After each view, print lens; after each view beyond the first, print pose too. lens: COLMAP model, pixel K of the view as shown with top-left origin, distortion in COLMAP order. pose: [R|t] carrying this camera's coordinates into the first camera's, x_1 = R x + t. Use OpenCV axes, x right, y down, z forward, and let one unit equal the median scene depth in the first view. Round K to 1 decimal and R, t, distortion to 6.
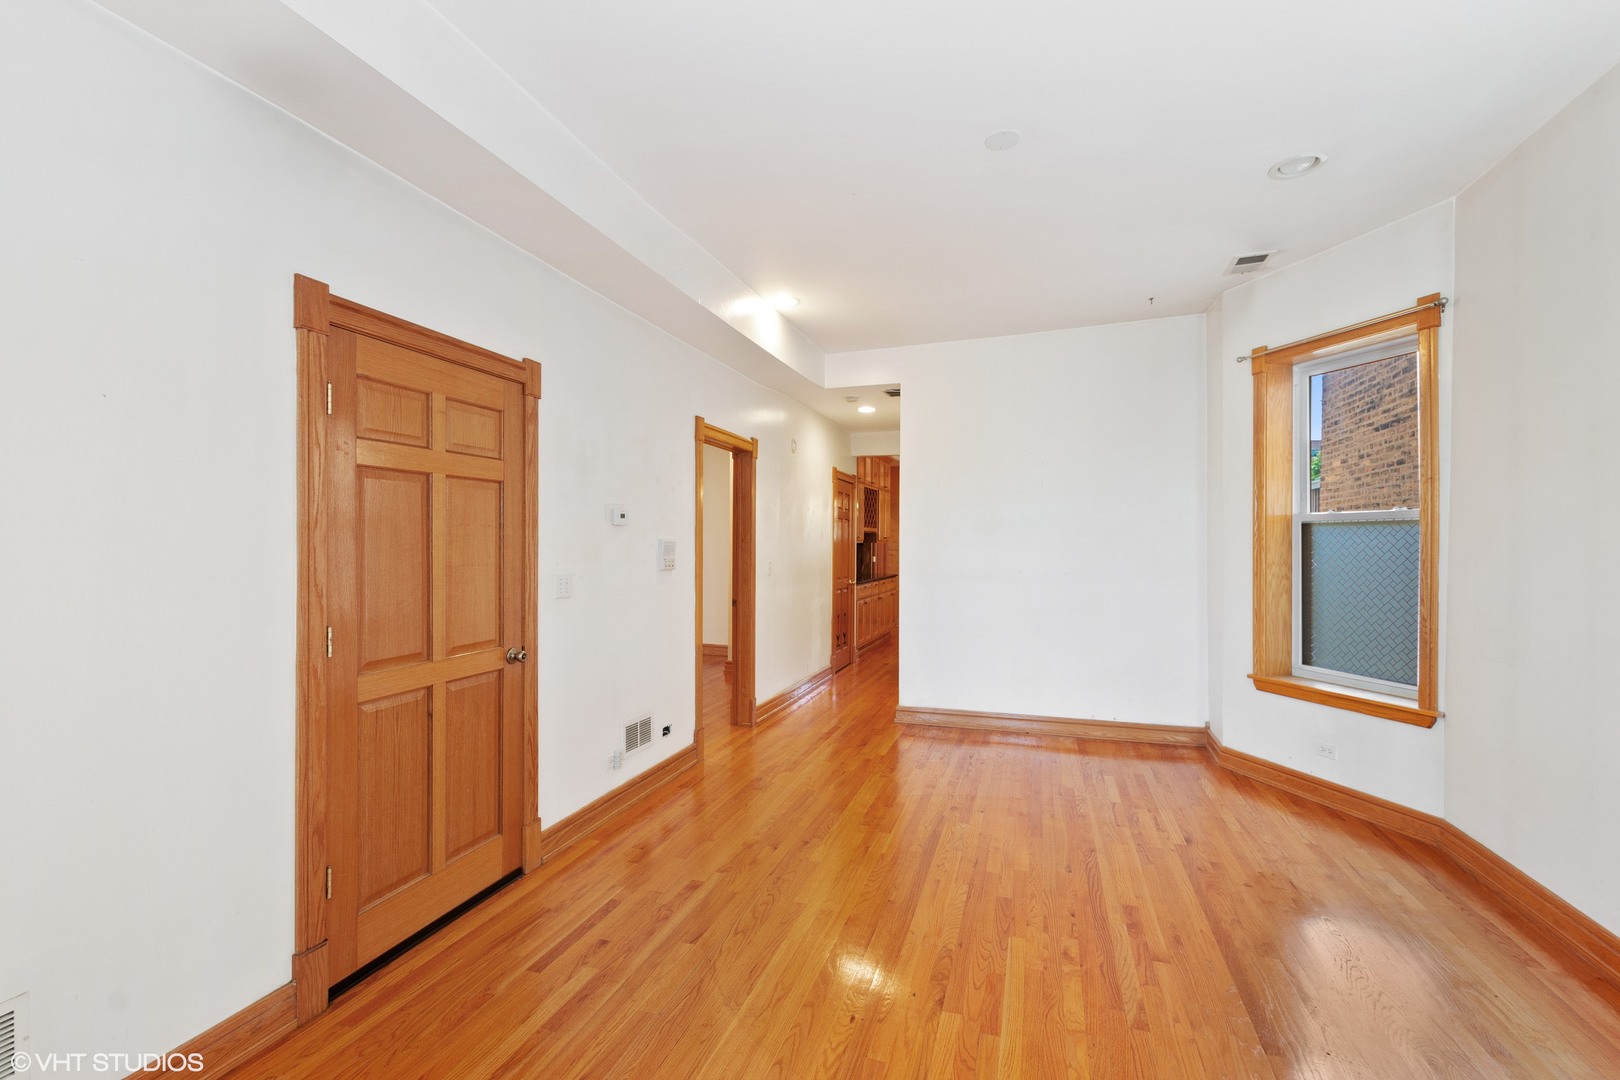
lens RADIAL K [[706.7, 0, 812.9], [0, 706.7, 536.2], [0, 0, 1]] dist [-0.000221, -0.000253]
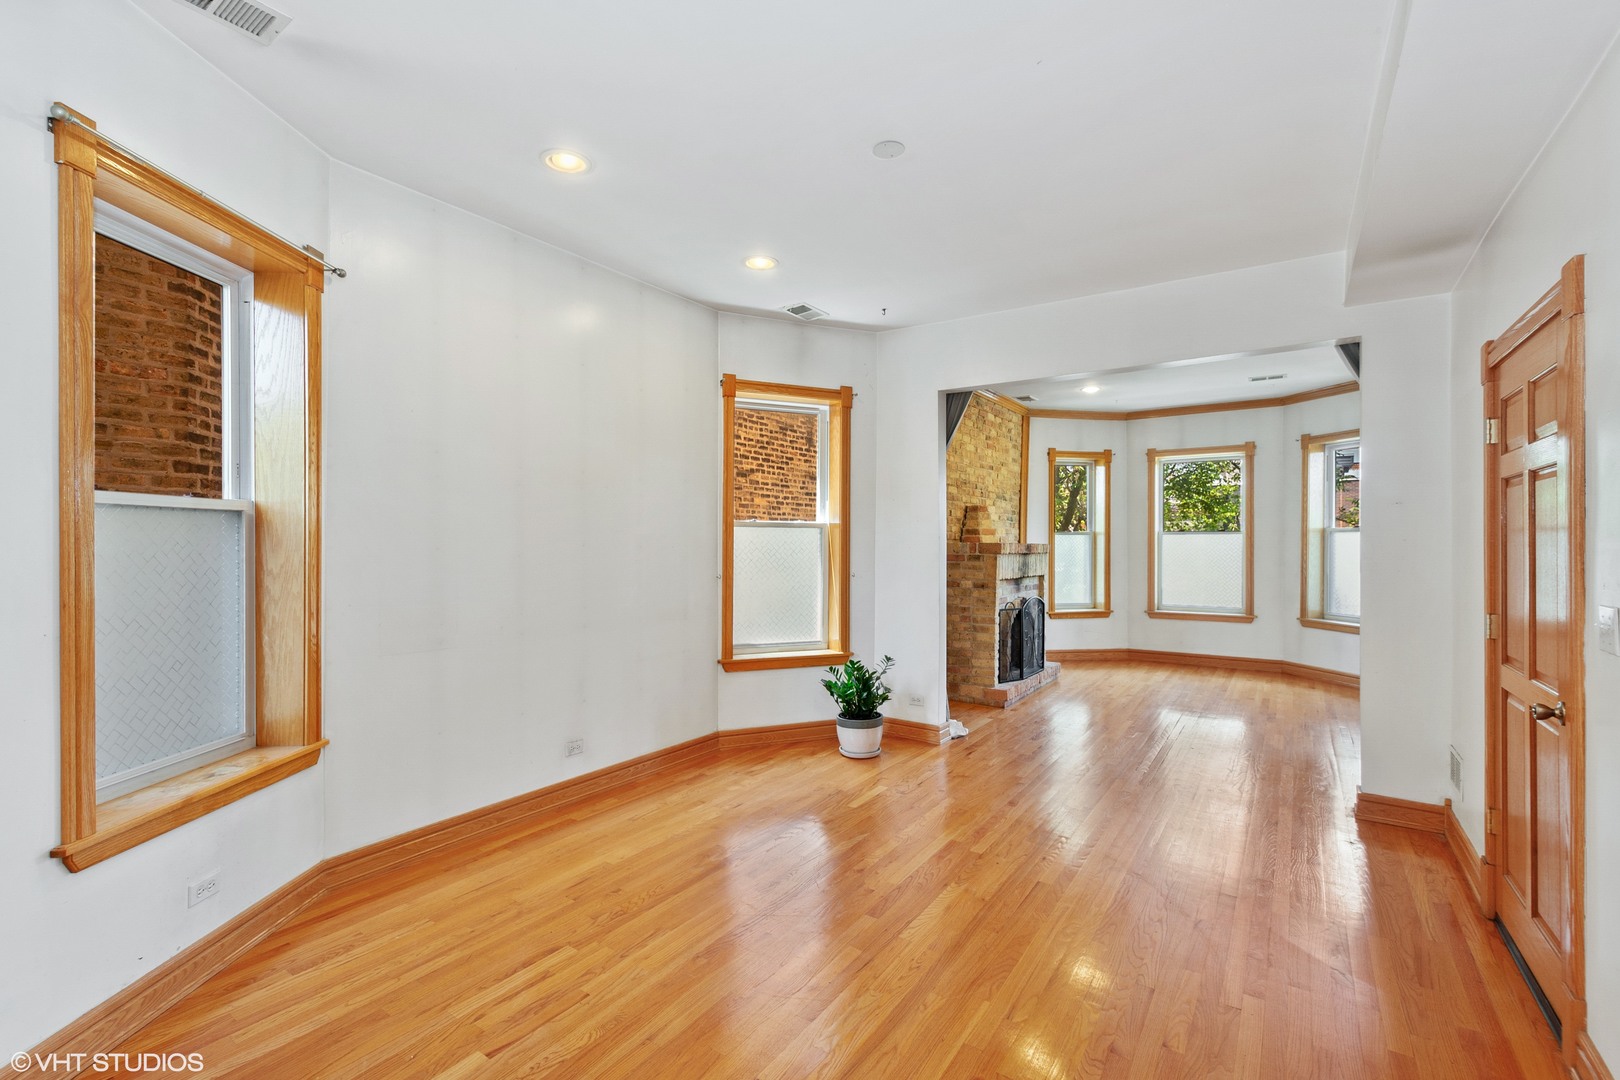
lens RADIAL K [[706.7, 0, 798.1], [0, 706.7, 543.1], [0, 0, 1]] dist [-0.000221, -0.000253]
pose [[-0.950072, -0.002979, 0.312017, 0.053463], [-0.002736, 0.999996, 0.001216, 0.001346], [-0.312019, 0.000302, -0.950076, 1.550088]]
